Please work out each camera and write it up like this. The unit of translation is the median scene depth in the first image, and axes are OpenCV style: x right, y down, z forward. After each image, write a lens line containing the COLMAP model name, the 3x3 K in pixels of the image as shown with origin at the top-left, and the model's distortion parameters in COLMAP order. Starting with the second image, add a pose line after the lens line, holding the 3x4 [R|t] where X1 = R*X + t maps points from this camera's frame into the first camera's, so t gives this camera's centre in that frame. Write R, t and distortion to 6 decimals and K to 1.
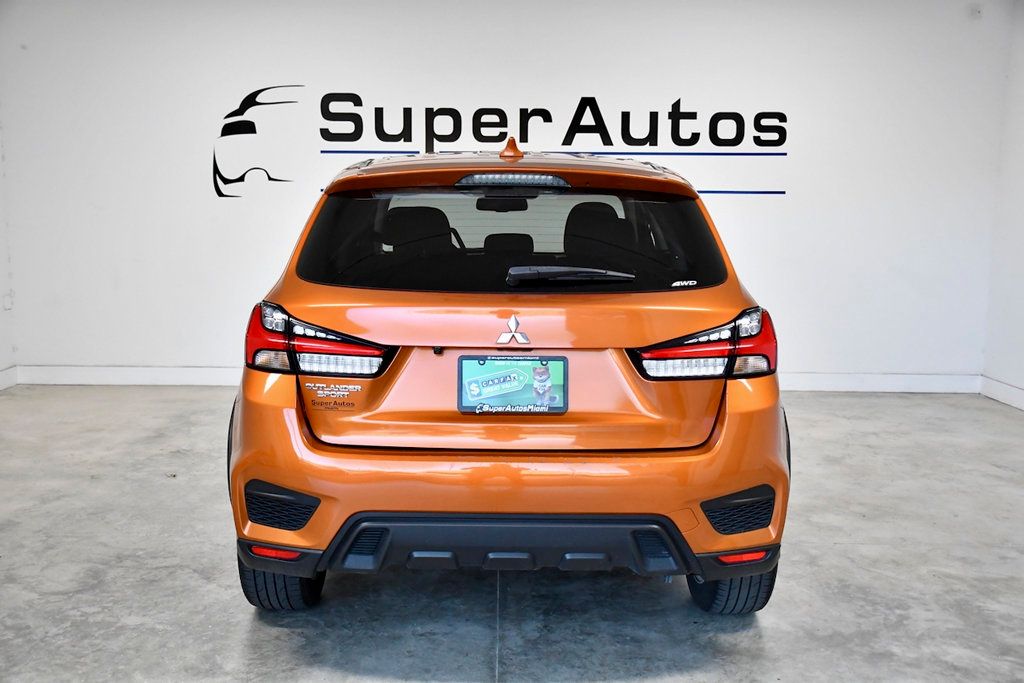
lens RADIAL K [[1056.3, 0, 512.0], [0, 1056.3, 341.5], [0, 0, 1]] dist [-0.055687, 0.258687]
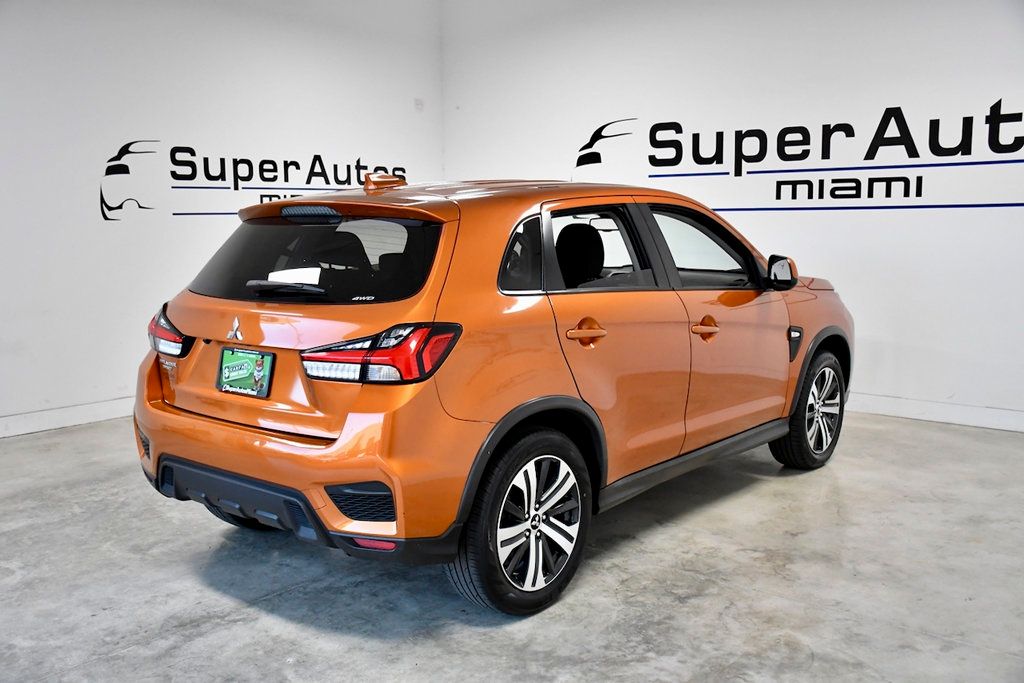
lens RADIAL K [[986.9, 0, 512.0], [0, 986.9, 341.5], [0, 0, 1]] dist [-0.075252, 0.202277]
pose [[0.767794, 0.065997, -0.637288, 0.384112], [-0.069217, 0.997403, 0.019899, -0.016018], [0.636947, 0.028833, 0.770368, 0.109227]]
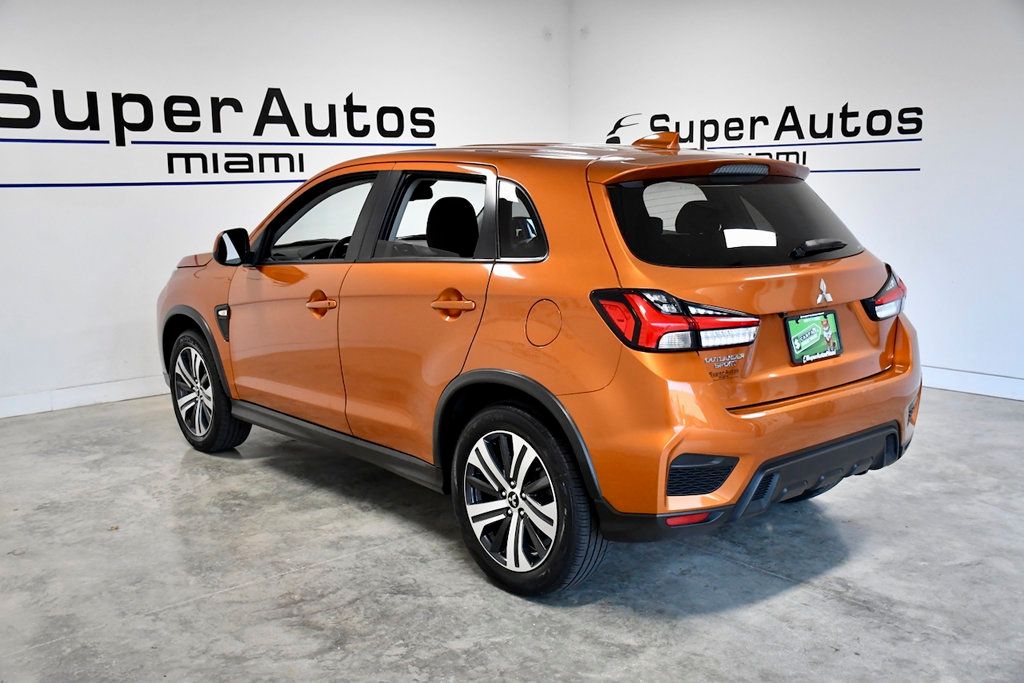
lens RADIAL K [[986.9, 0, 512.0], [0, 986.9, 341.5], [0, 0, 1]] dist [-0.075252, 0.202277]
pose [[0.766865, -0.121299, 0.630242, -0.376343], [0.106853, 0.992403, 0.060984, -0.023077], [-0.632851, 0.020577, 0.774000, 0.129580]]
